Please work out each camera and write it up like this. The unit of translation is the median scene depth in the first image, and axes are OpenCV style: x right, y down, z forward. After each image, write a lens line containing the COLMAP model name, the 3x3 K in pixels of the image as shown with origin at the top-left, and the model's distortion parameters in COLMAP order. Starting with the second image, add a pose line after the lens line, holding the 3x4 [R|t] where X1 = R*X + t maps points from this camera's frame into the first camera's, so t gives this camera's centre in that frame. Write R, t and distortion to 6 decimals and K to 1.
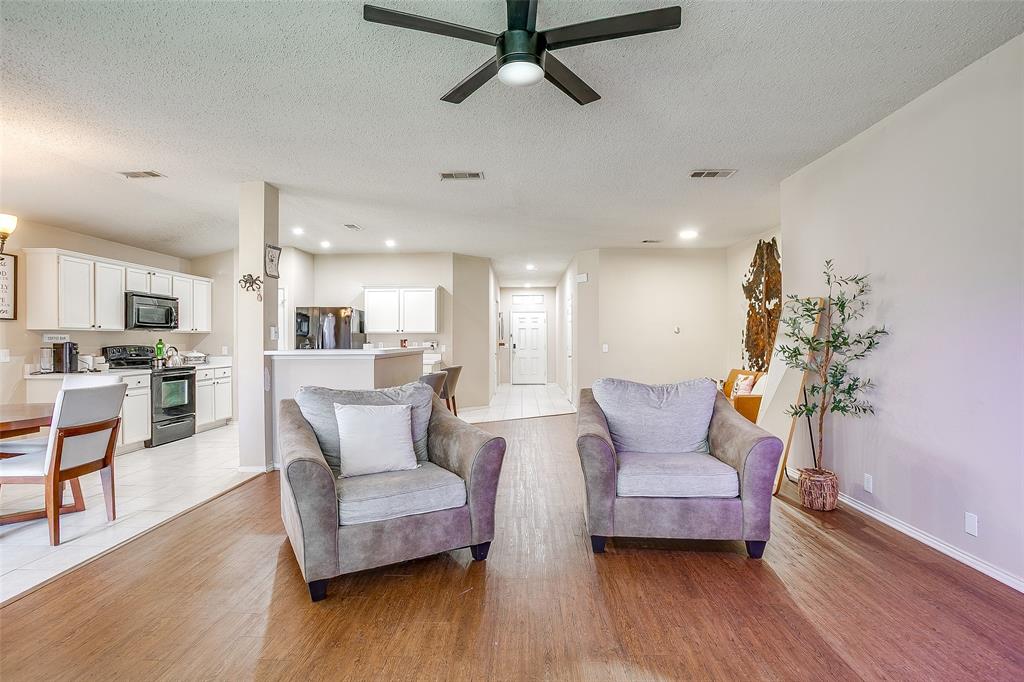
lens RADIAL K [[496.9, 0, 507.7], [0, 496.9, 340.8], [0, 0, 1]] dist [-0.052084, 0.028662]
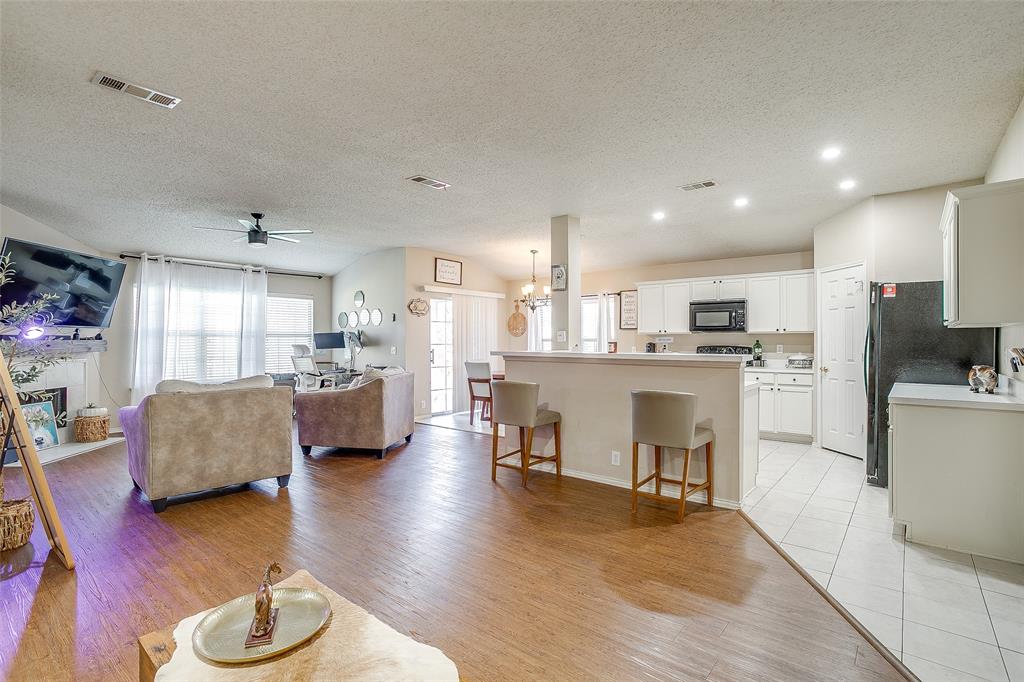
lens RADIAL K [[496.9, 0, 507.7], [0, 496.9, 340.8], [0, 0, 1]] dist [-0.052084, 0.028662]
pose [[-0.613112, 0.002227, -0.789993, 0.424686], [-0.000158, 0.999996, 0.002942, -0.005224], [0.789996, 0.001928, -0.613109, 1.220697]]
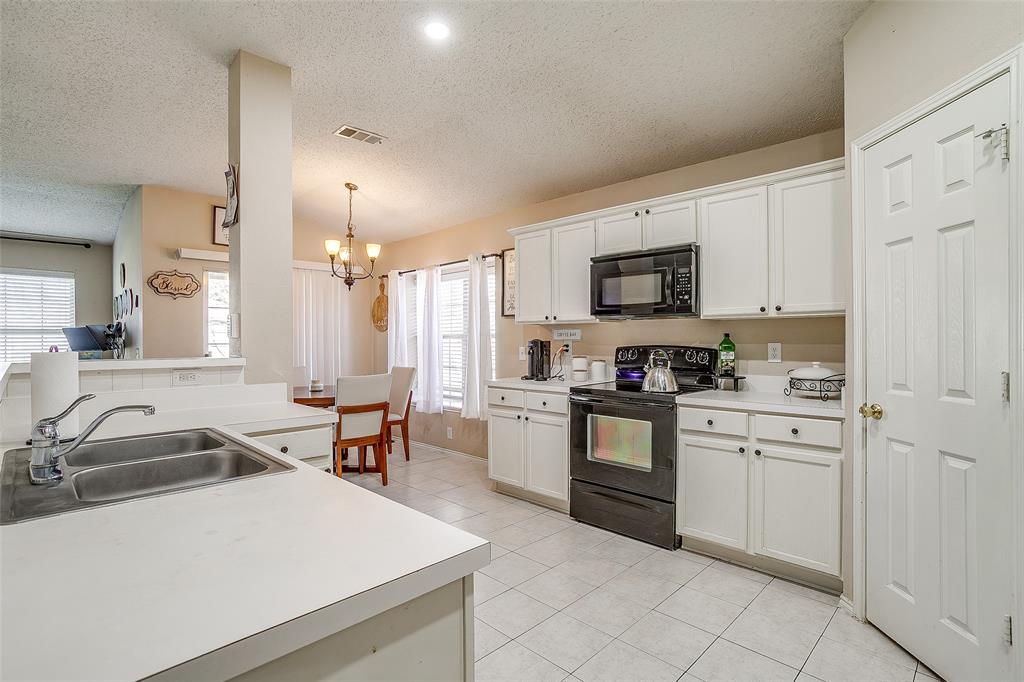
lens RADIAL K [[496.9, 0, 507.7], [0, 496.9, 340.8], [0, 0, 1]] dist [-0.052084, 0.028662]
pose [[-0.686174, 0.007842, -0.727395, -0.214266], [0.004385, 0.999968, 0.006644, -0.000595], [0.727424, 0.001369, -0.686187, 1.177585]]
